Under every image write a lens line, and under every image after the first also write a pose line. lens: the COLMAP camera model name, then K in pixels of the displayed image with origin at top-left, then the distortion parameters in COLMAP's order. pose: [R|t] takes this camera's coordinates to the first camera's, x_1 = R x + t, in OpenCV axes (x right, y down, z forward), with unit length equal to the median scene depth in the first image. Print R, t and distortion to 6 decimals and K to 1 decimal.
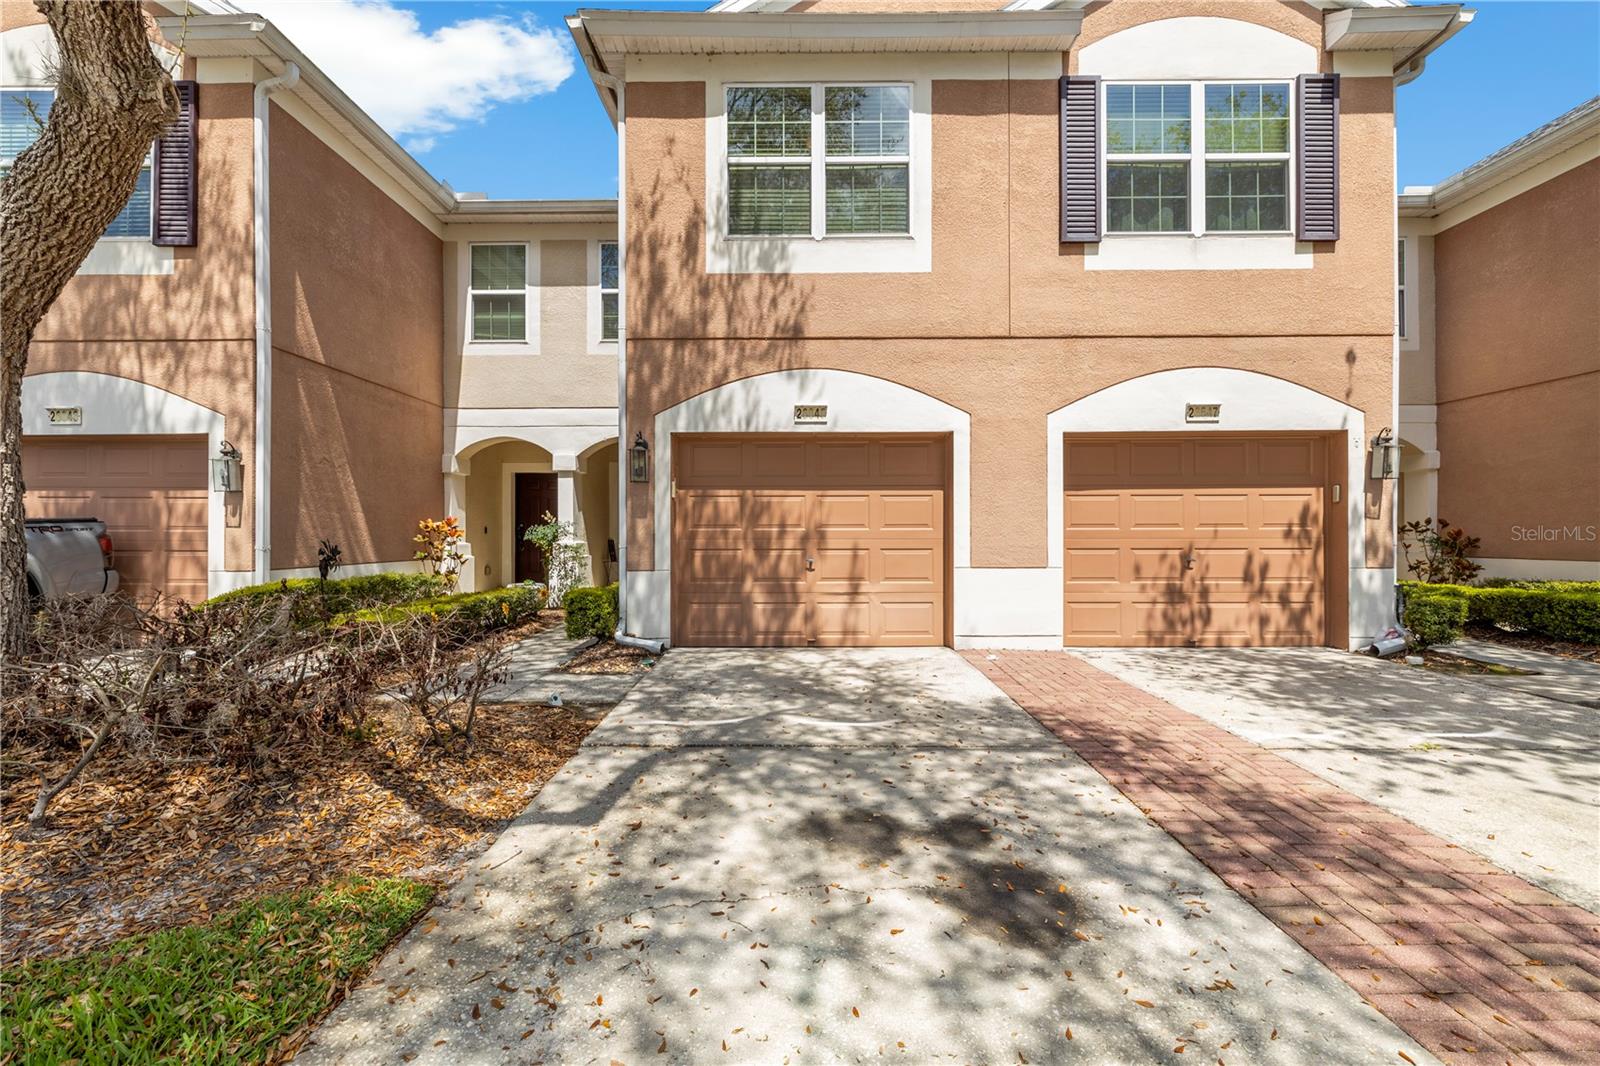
lens RADIAL K [[677.4, 0, 807.2], [0, 677.4, 533.0], [0, 0, 1]] dist [0.000927, 0.000038]
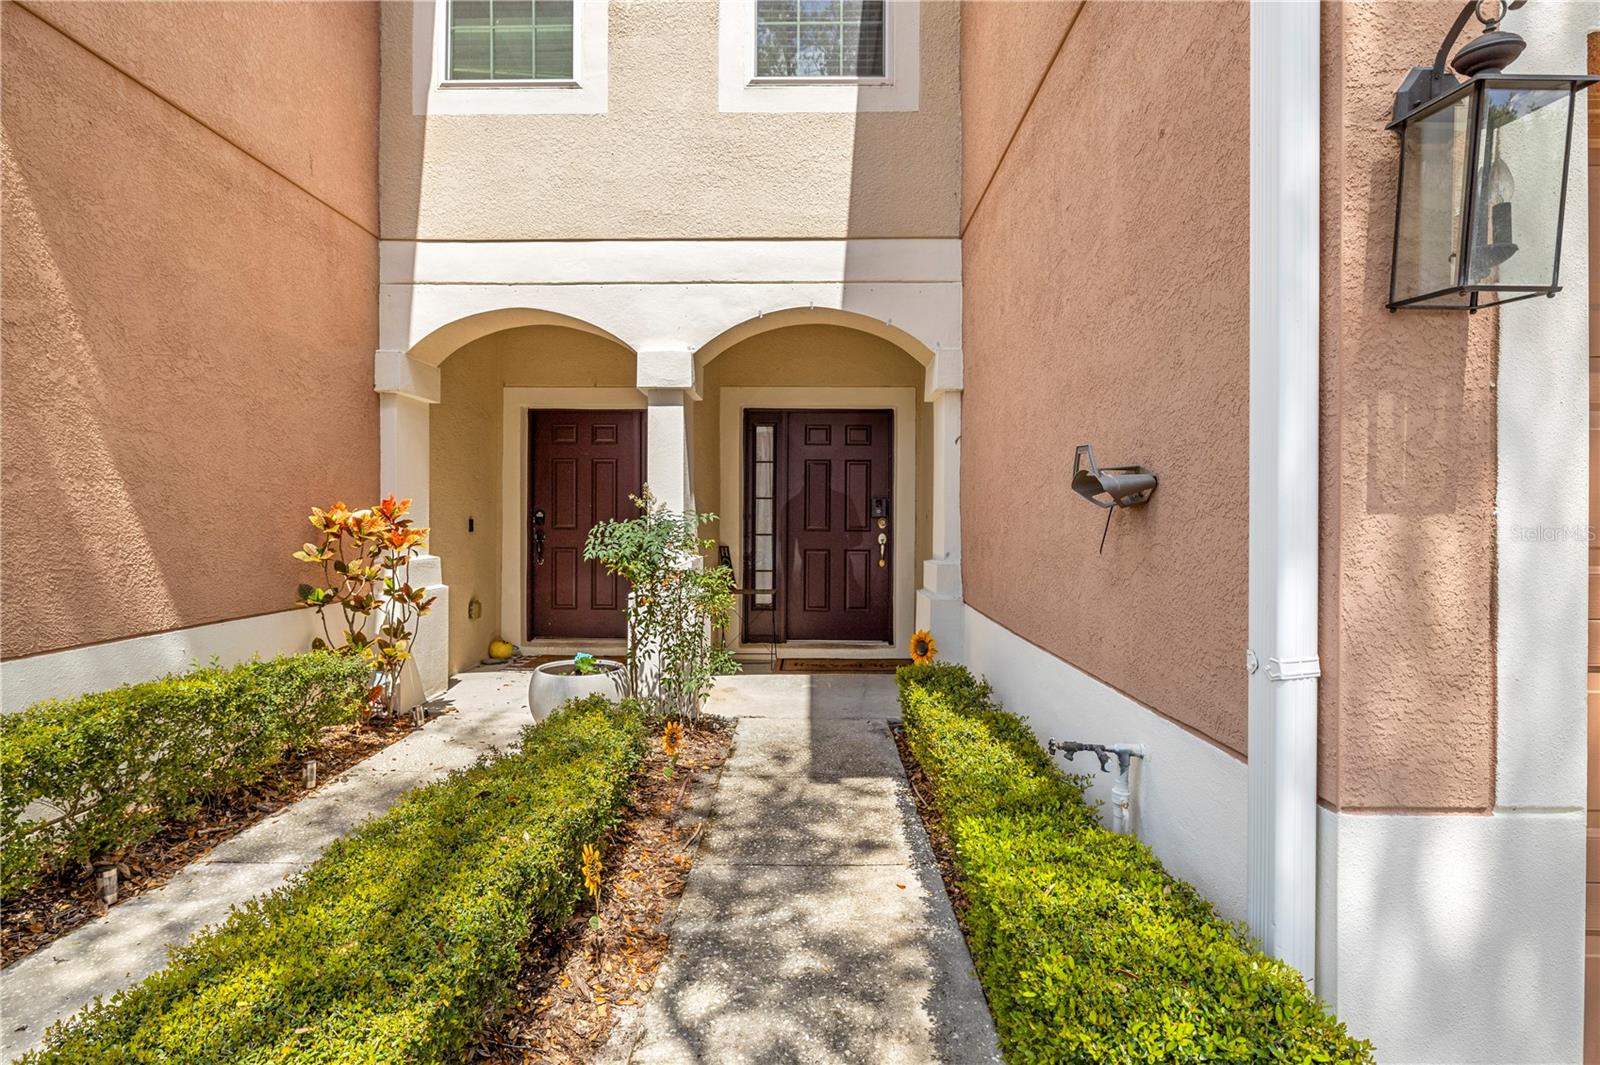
lens RADIAL K [[765.0, 0, 797.8], [0, 765.0, 523.6], [0, 0, 1]] dist [-0.000784, -0.000096]
pose [[0.999890, 0.009215, -0.011659, -0.405959], [-0.009117, 0.999923, 0.008443, -0.020382], [0.011736, -0.008335, 0.999896, 0.793939]]
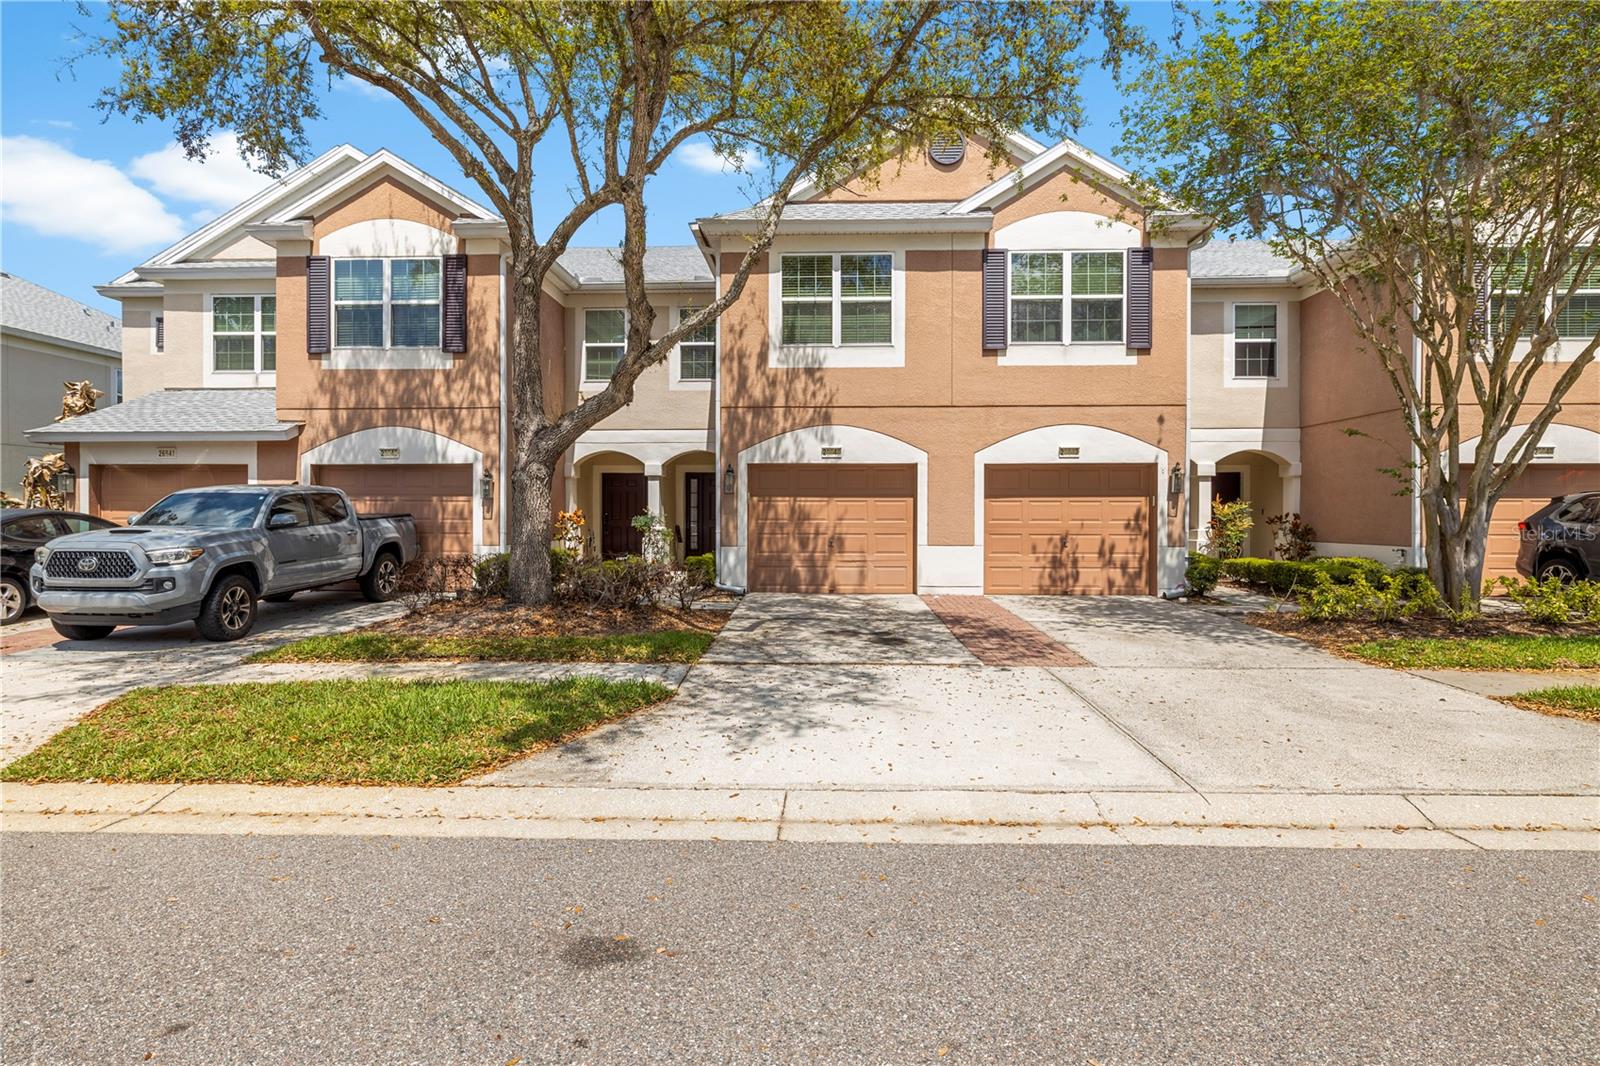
lens RADIAL K [[862.9, 0, 808.5], [0, 862.9, 526.0], [0, 0, 1]] dist [-0.002453, 0.000119]
pose [[0.999623, 0.003851, -0.027170, 0.006787], [-0.003424, 0.999871, 0.015724, -0.028769], [0.027227, -0.015625, 0.999507, -1.117377]]
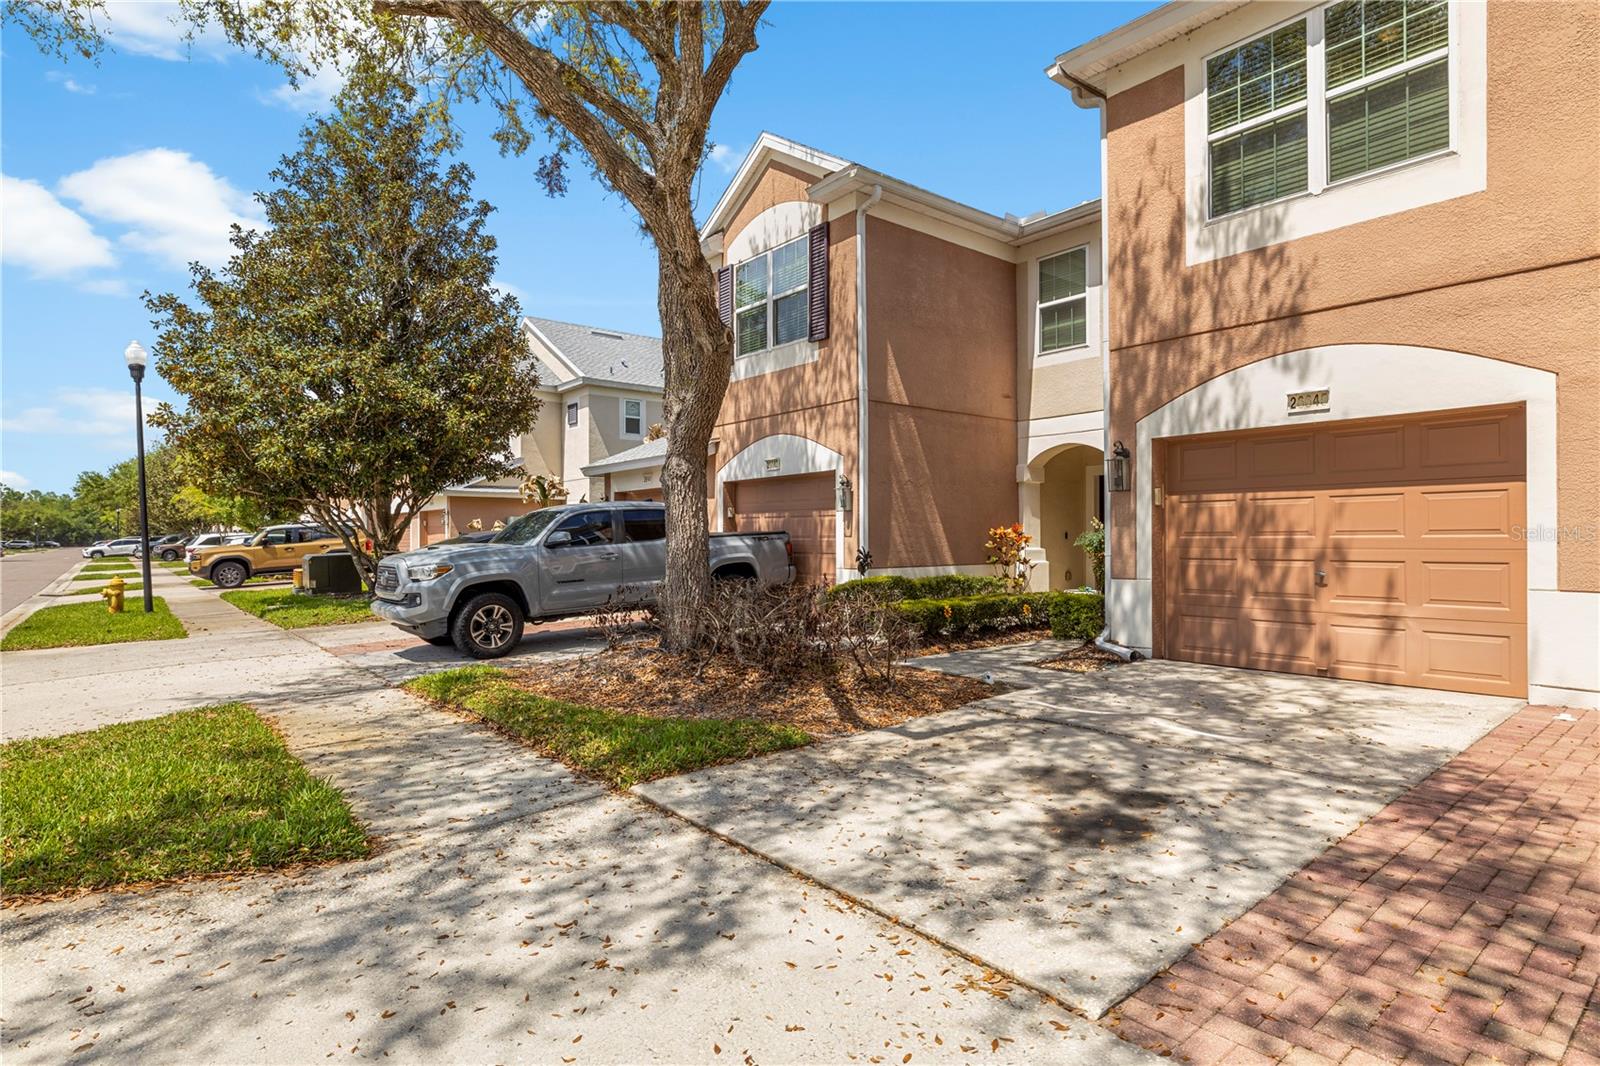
lens RADIAL K [[859.4, 0, 787.4], [0, 859.4, 535.6], [0, 0, 1]] dist [-0.001132, 0.000467]
pose [[0.624326, -0.004041, -0.781153, 0.437432], [0.006894, 0.999976, 0.000337, -0.012433], [0.781133, -0.005595, 0.624339, -0.184900]]
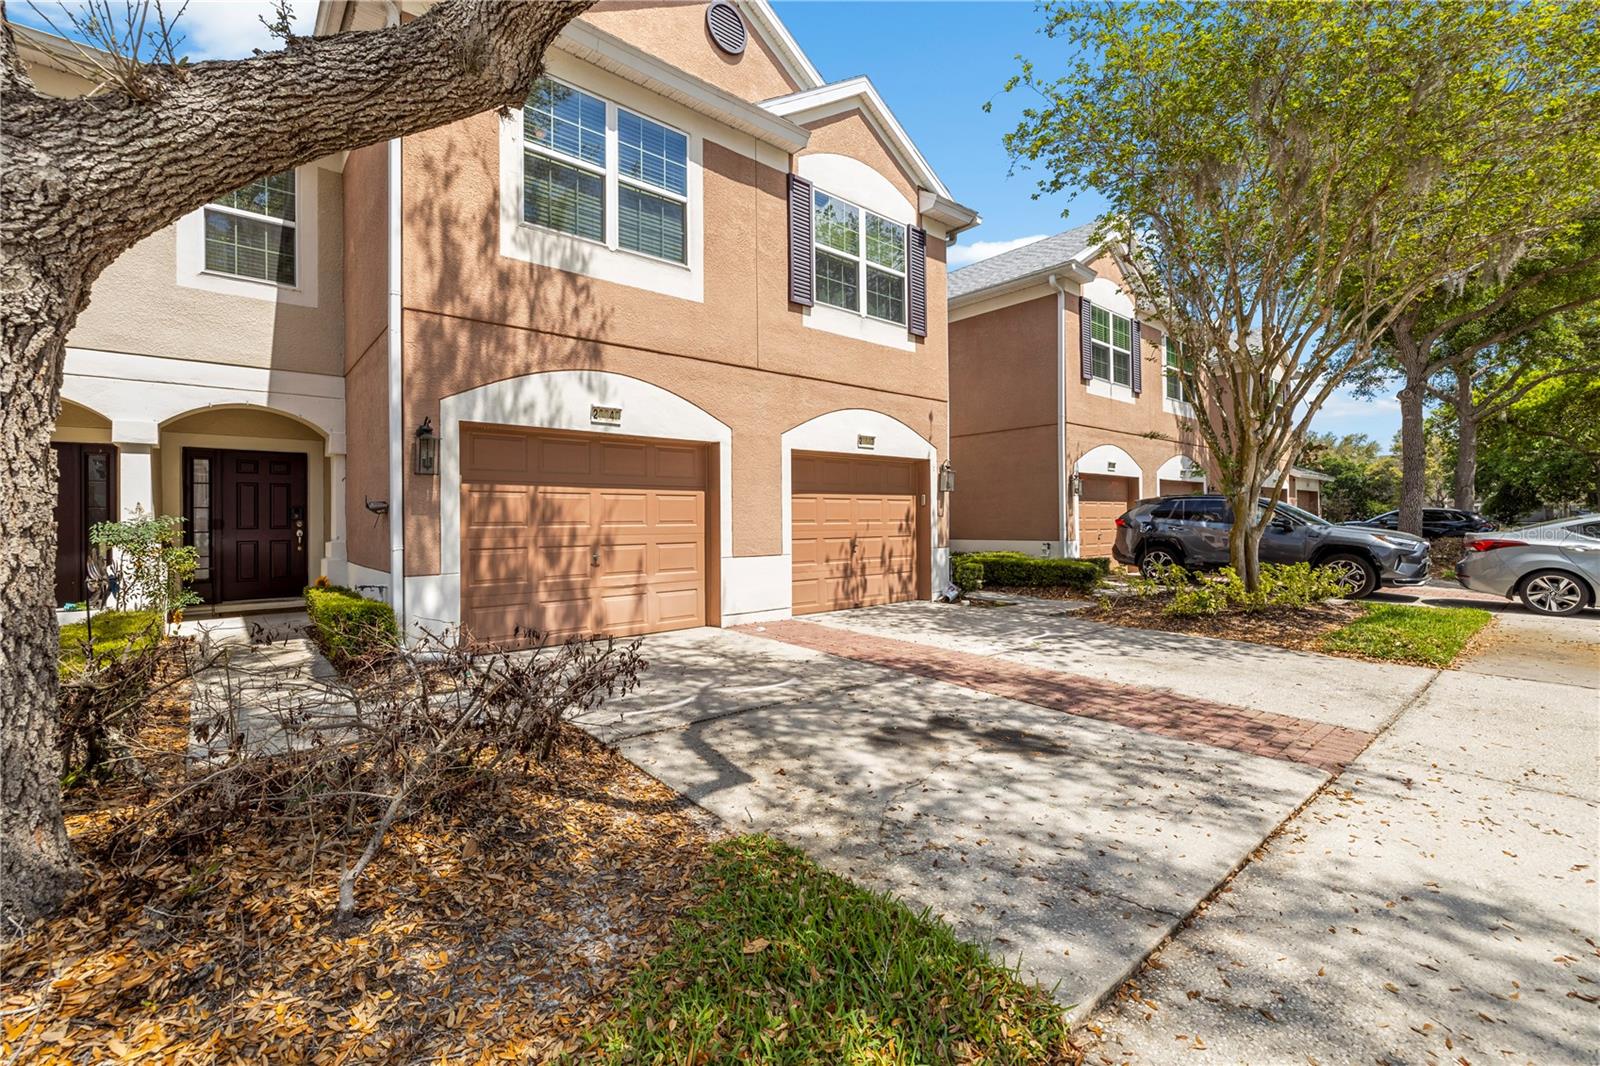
lens RADIAL K [[684.2, 0, 801.3], [0, 684.2, 515.4], [0, 0, 1]] dist [-0.001785, 0.000211]
pose [[0.753020, 0.001393, 0.657996, -0.458559], [0.005586, 0.999948, -0.008509, -0.011806], [-0.657974, 0.010083, 0.752973, 0.013155]]
